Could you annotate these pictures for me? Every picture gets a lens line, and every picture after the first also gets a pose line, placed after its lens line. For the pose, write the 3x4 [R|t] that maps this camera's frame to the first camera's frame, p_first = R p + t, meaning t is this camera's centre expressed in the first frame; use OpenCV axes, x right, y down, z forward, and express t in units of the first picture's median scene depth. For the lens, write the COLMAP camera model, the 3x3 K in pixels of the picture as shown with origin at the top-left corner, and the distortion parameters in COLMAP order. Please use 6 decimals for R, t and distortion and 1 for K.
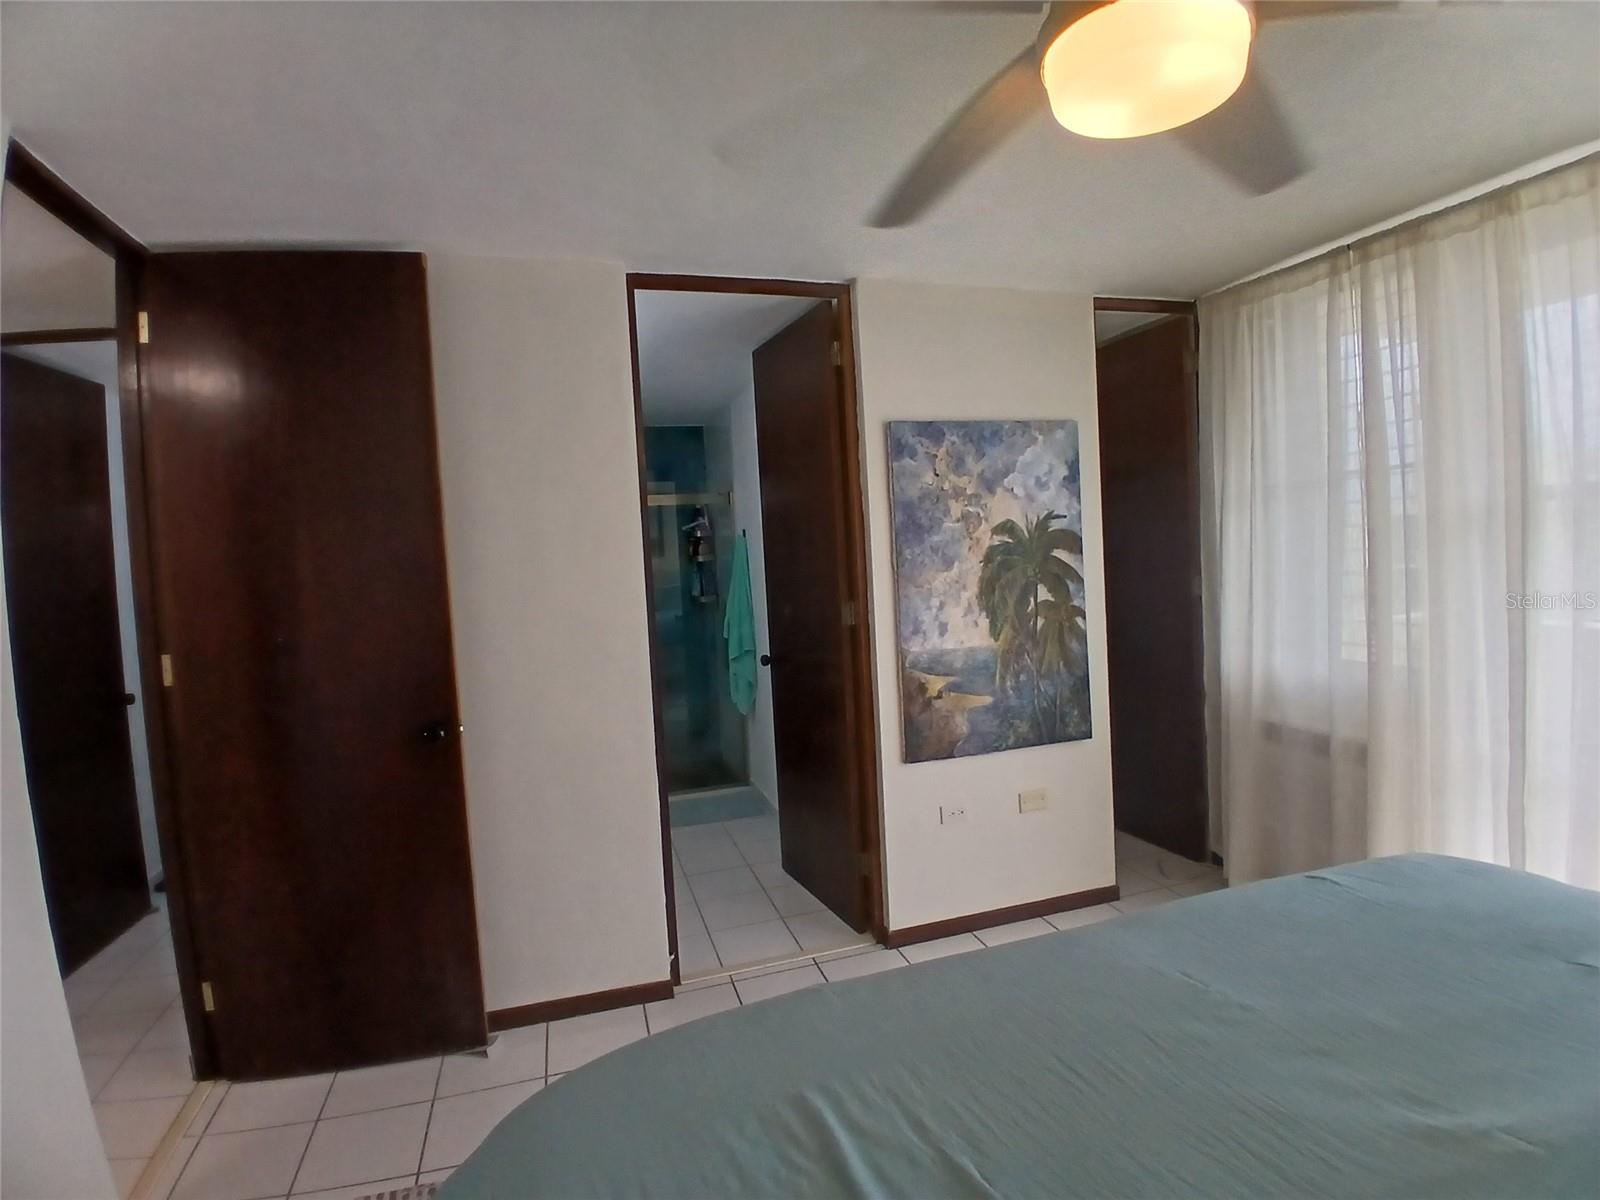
lens RADIAL K [[794.3, 0, 800.0], [0, 794.3, 600.0], [0, 0, 1]] dist [-0.000832, -0.000182]
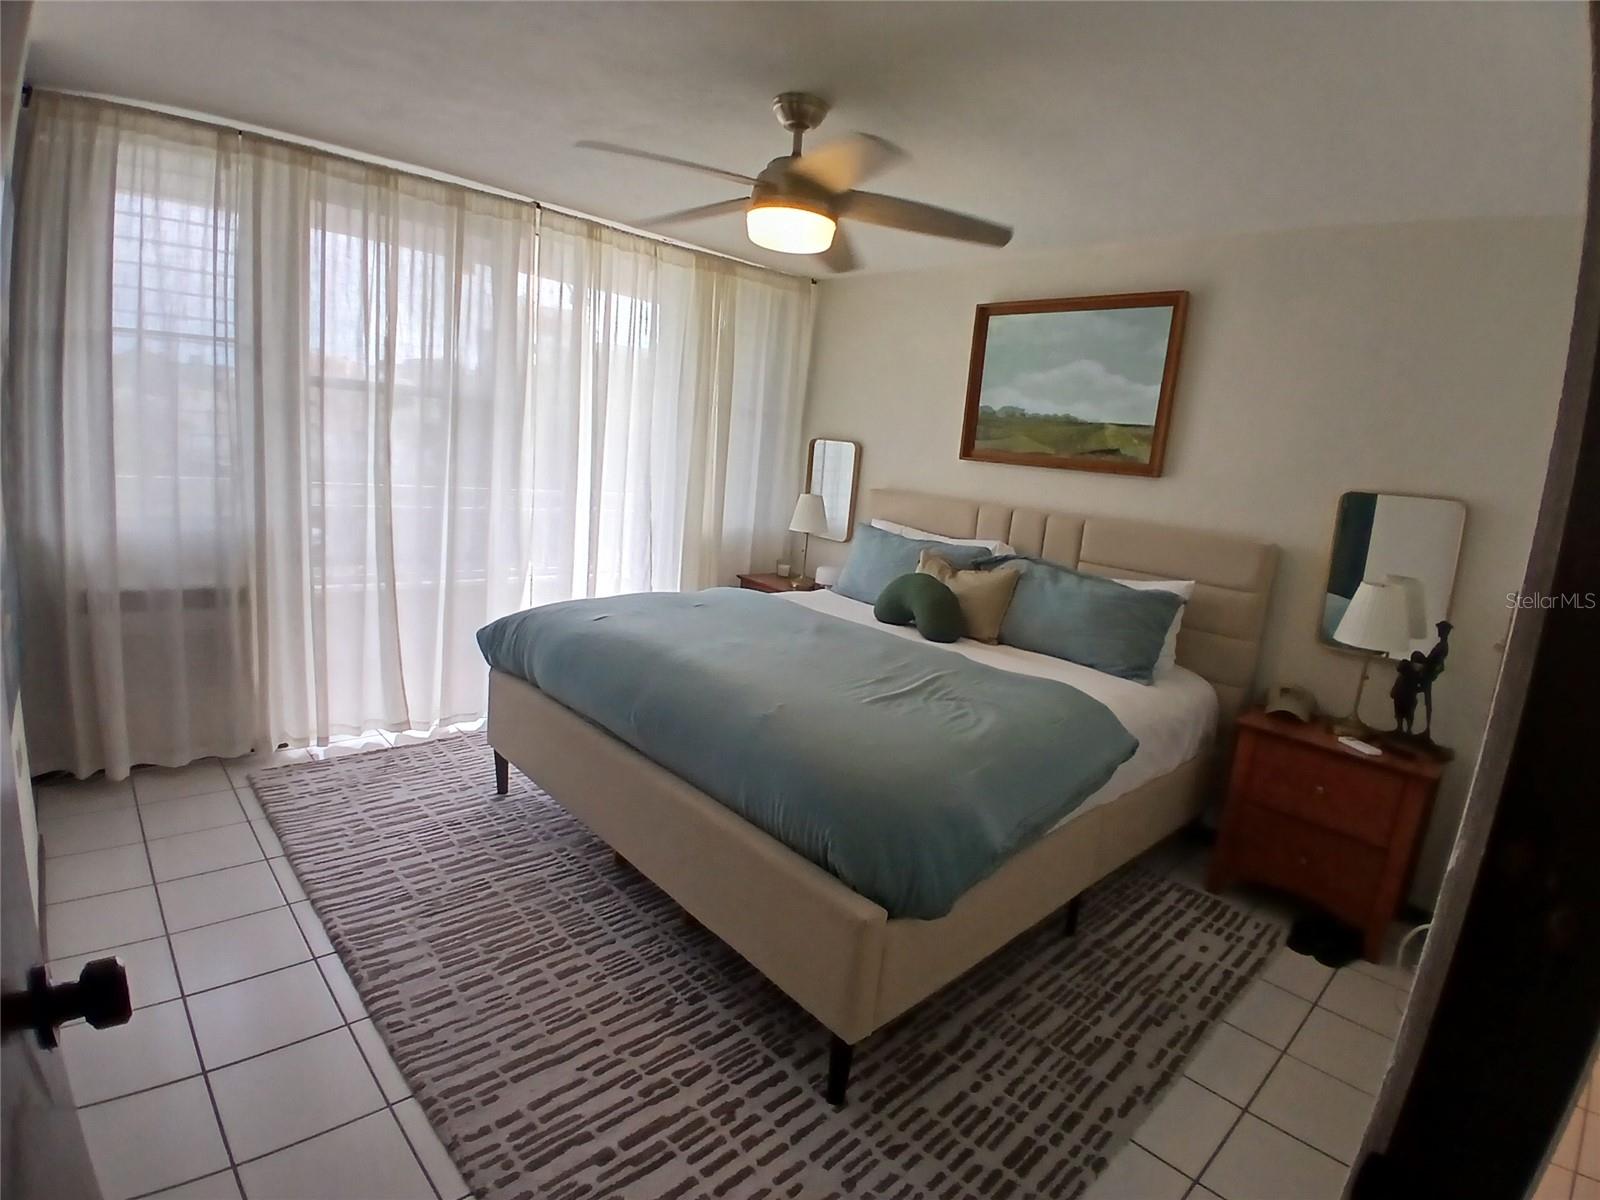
lens RADIAL K [[807.8, 0, 800.0], [0, 807.8, 600.0], [0, 0, 1]] dist [-0.091984, -0.000393]
pose [[-0.449886, -0.112273, 0.886001, -0.607063], [0.016514, 0.990851, 0.133945, 0.069150], [-0.892934, 0.074891, -0.443916, 0.784781]]
